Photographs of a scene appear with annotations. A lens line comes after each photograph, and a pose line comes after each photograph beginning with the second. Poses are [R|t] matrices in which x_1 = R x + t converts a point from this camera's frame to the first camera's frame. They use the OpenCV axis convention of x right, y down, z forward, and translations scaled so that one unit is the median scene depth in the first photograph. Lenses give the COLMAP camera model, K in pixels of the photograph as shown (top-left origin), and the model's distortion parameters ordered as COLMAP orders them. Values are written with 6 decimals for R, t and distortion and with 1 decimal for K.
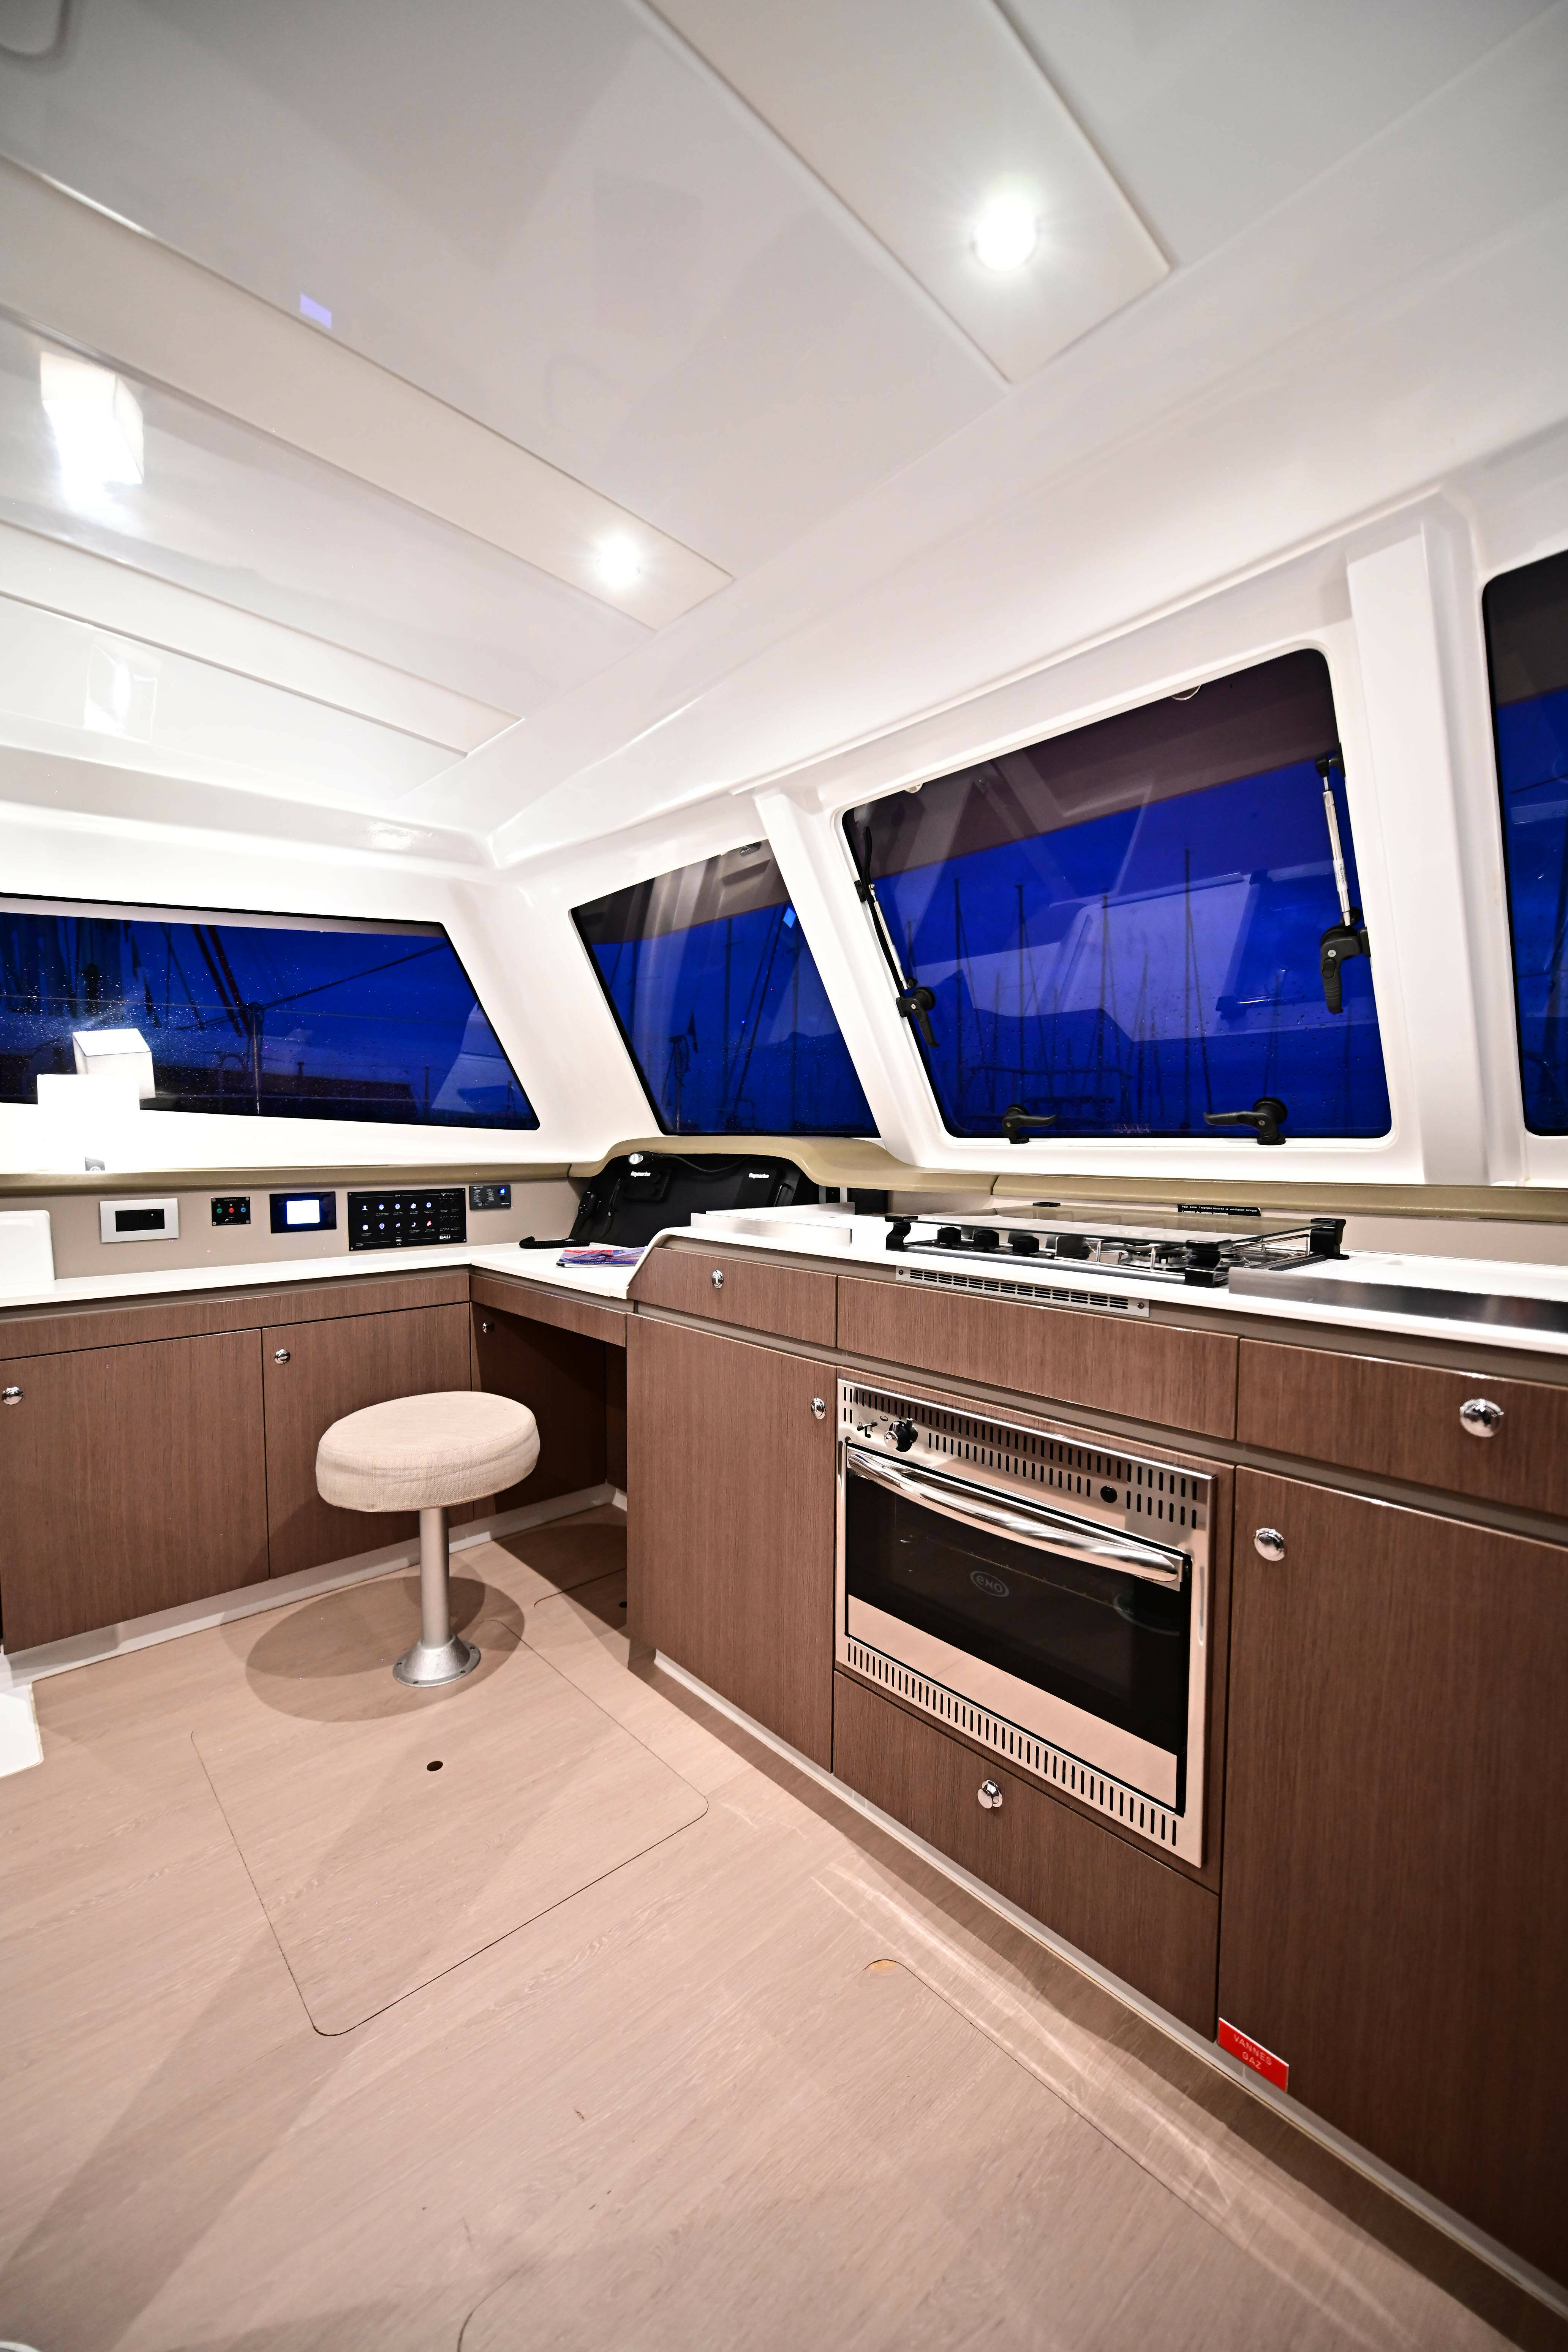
lens RADIAL K [[929.0, 0, 779.0], [0, 929.0, 1178.3], [0, 0, 1]] dist [-0.016836, -0.000438]
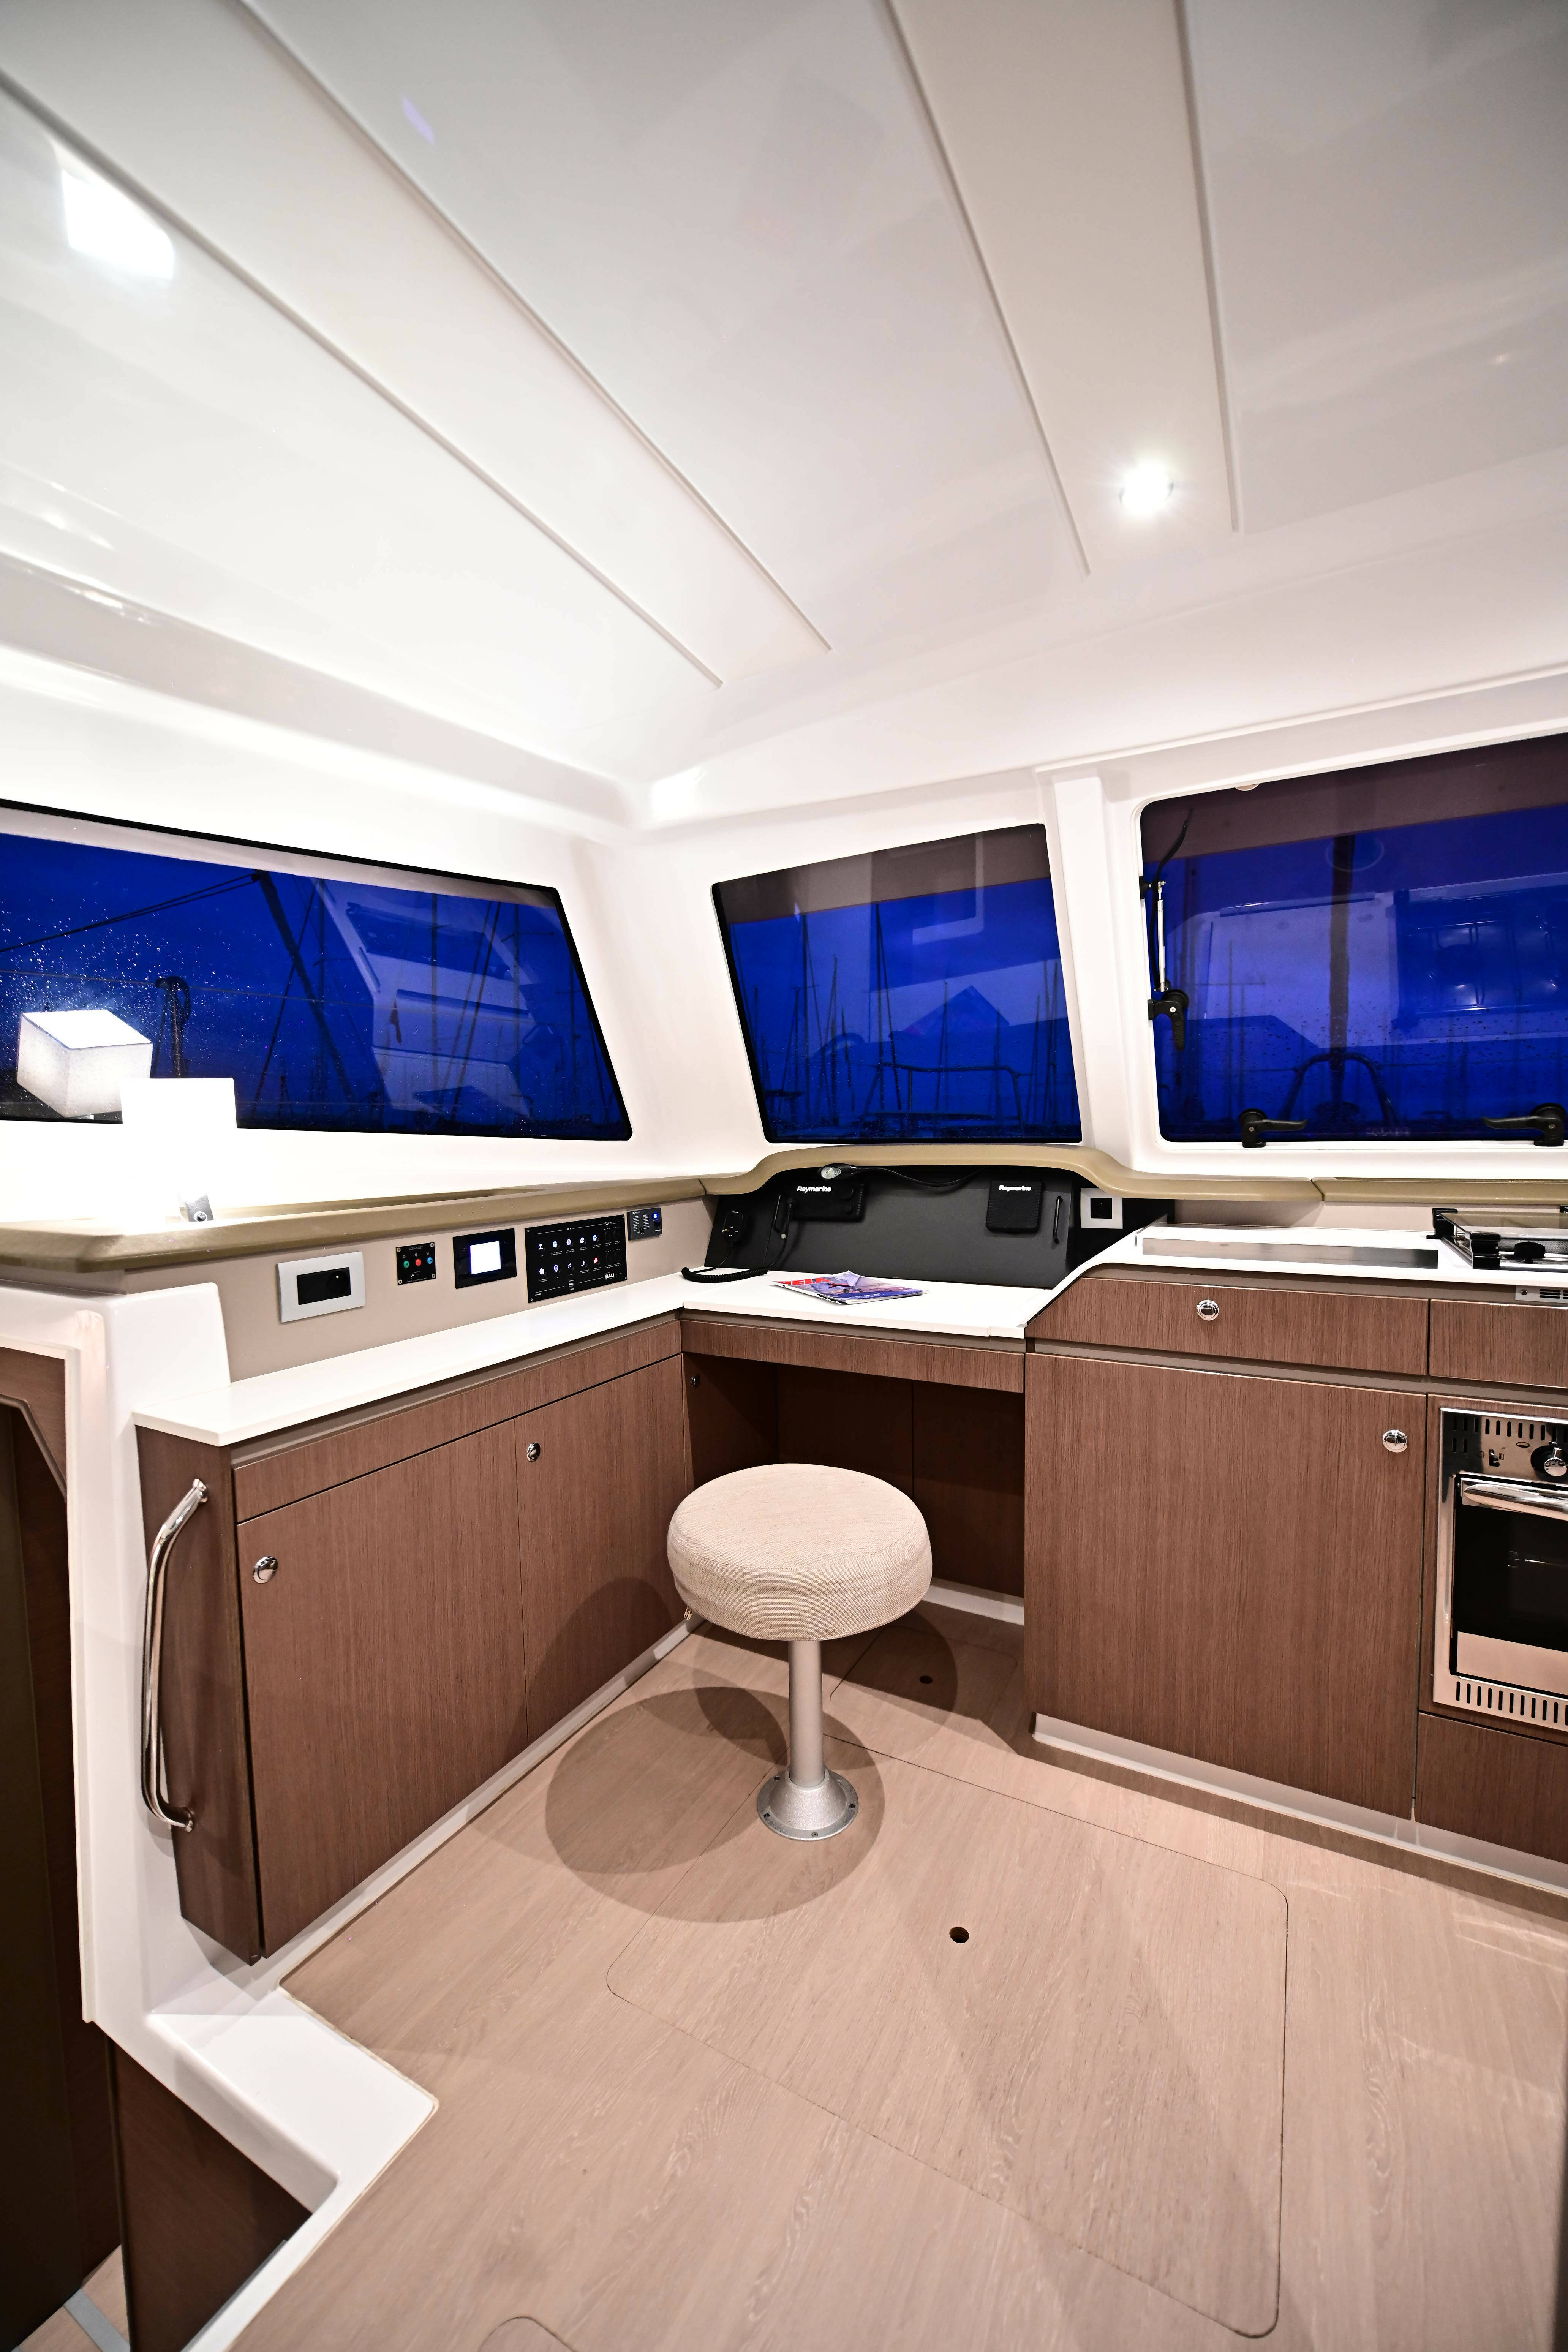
lens RADIAL K [[929.0, 0, 779.0], [0, 929.0, 1178.3], [0, 0, 1]] dist [-0.016836, -0.000438]
pose [[0.947754, -0.033720, 0.317216, -0.626095], [0.031111, 0.999428, 0.013289, -0.037610], [-0.317482, -0.002725, 0.948260, 0.233471]]
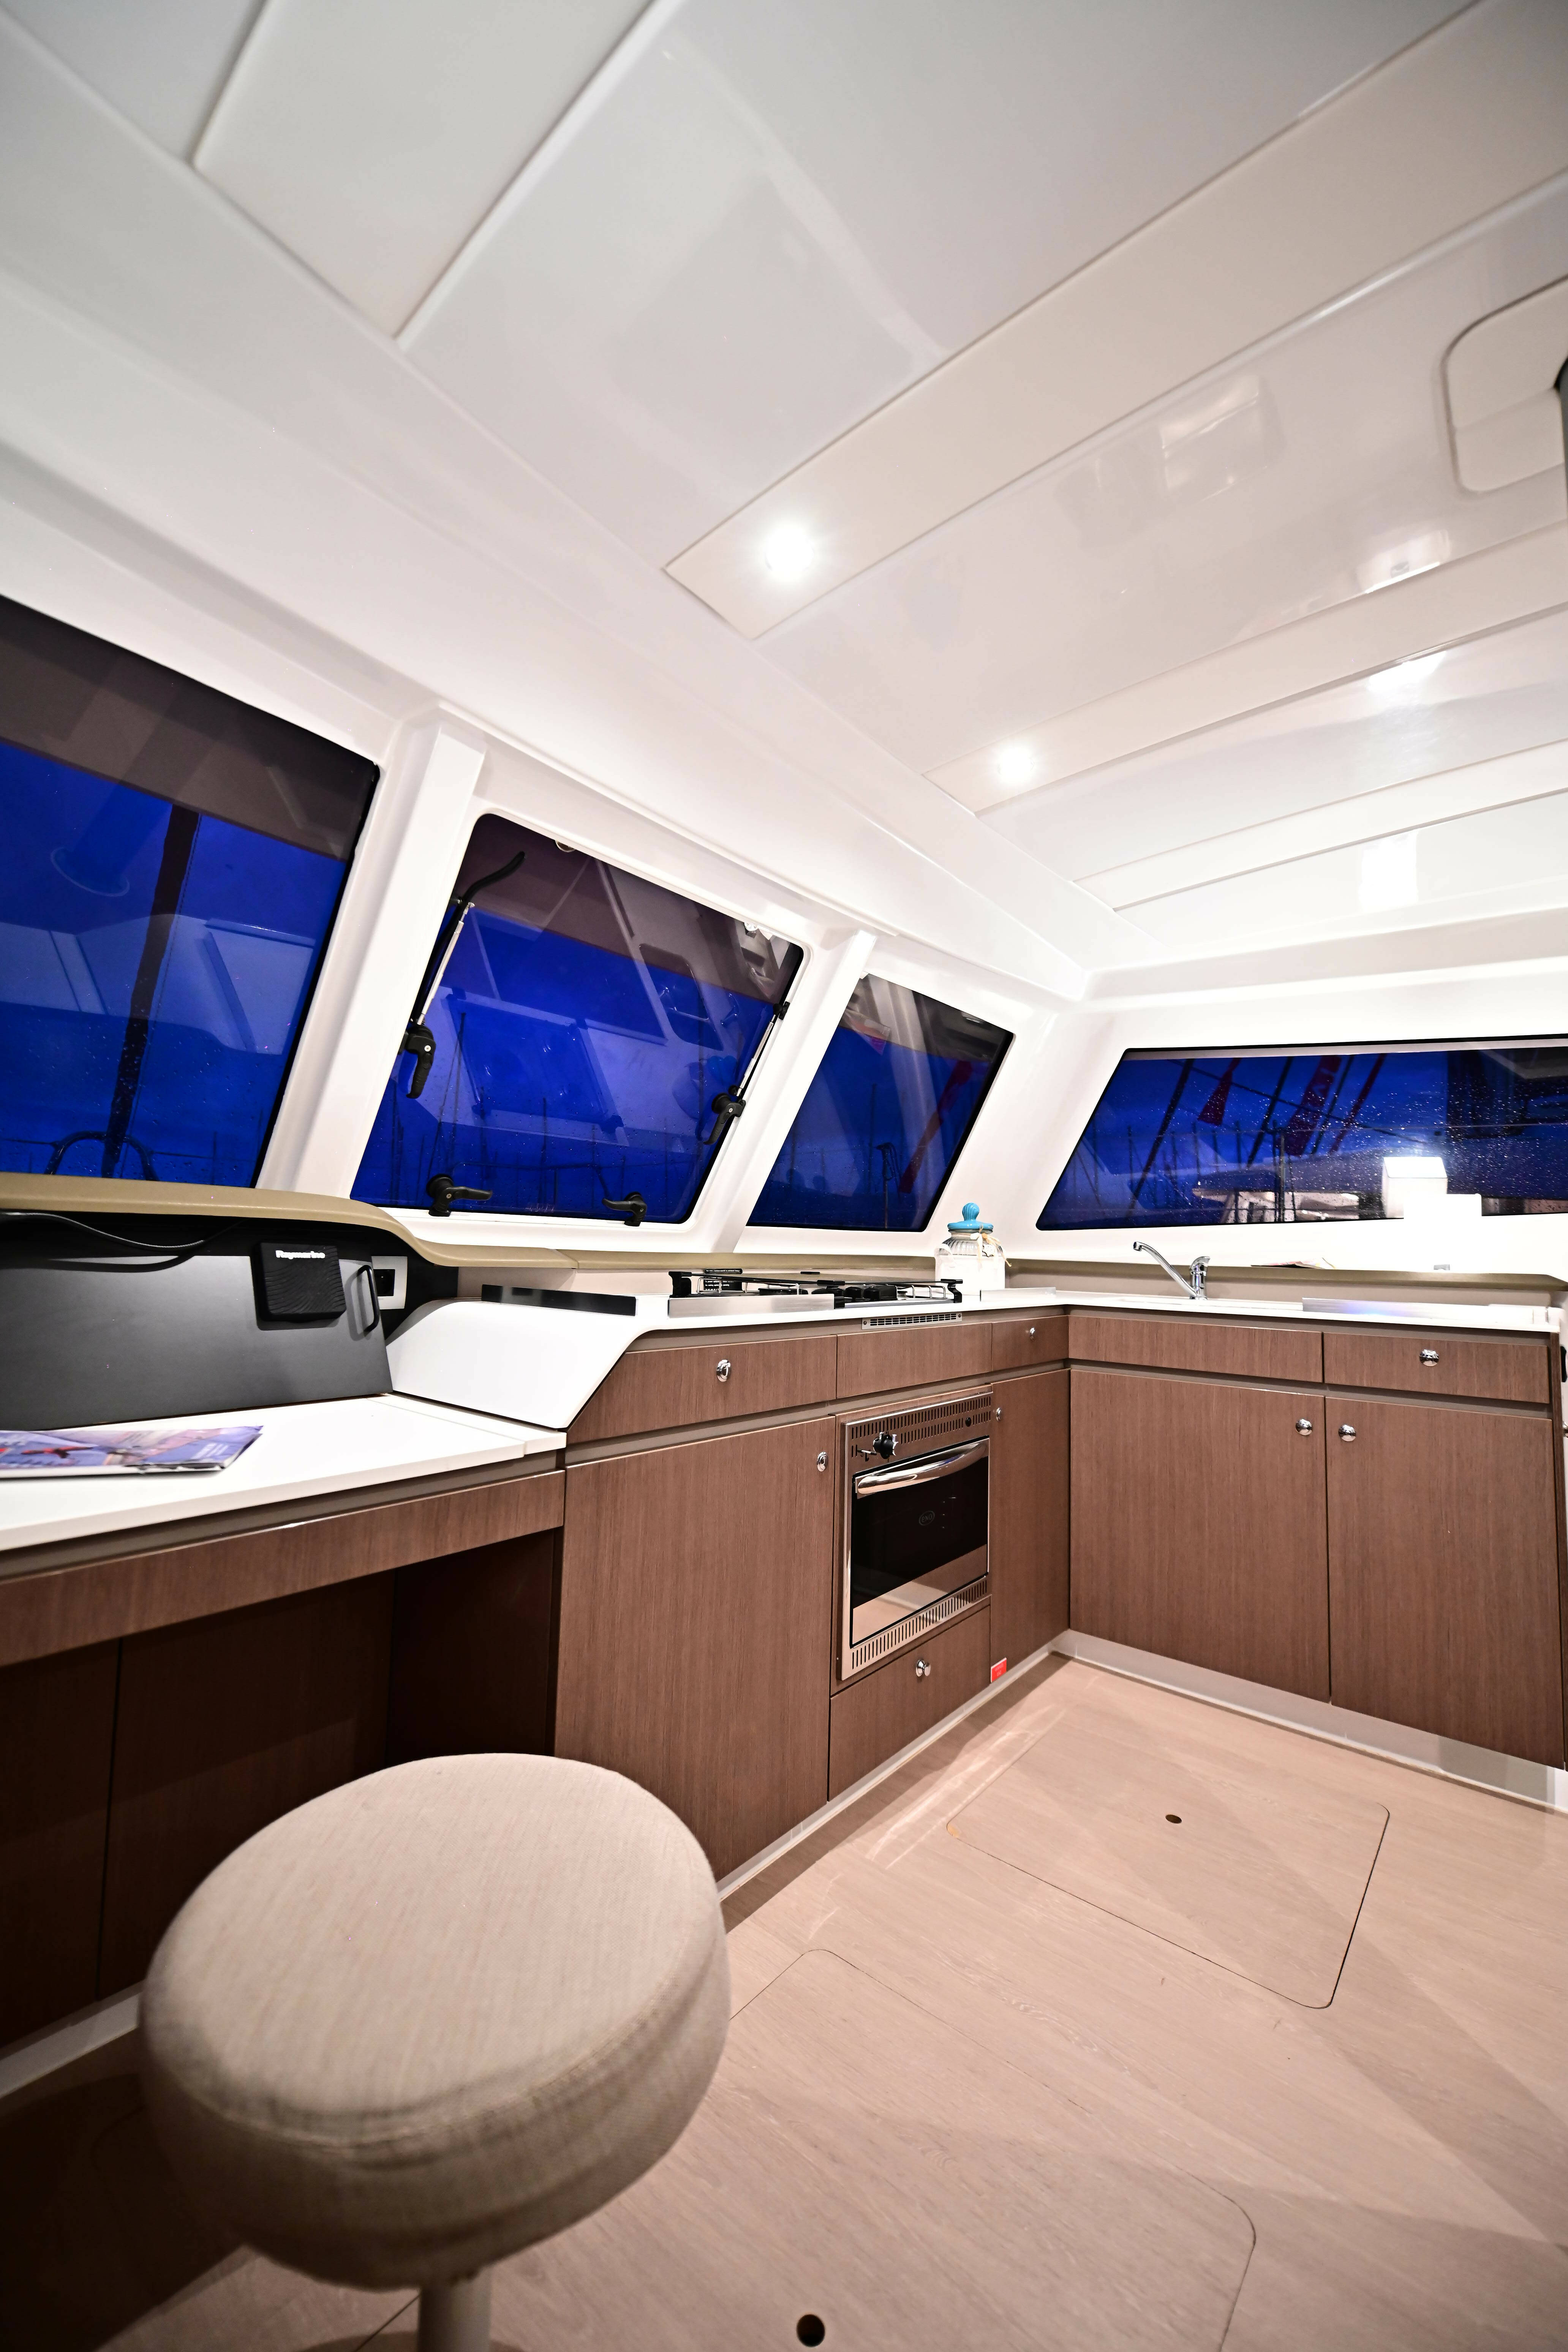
lens RADIAL K [[925.9, 0, 771.1], [0, 925.9, 1168.6], [0, 0, 1]] dist [-0.014519, 0.000026]
pose [[-0.137256, 0.080915, 0.987225, -0.790390], [0.012482, 0.996720, -0.079958, -0.008082], [-0.990457, 0.001347, -0.137816, 0.904082]]
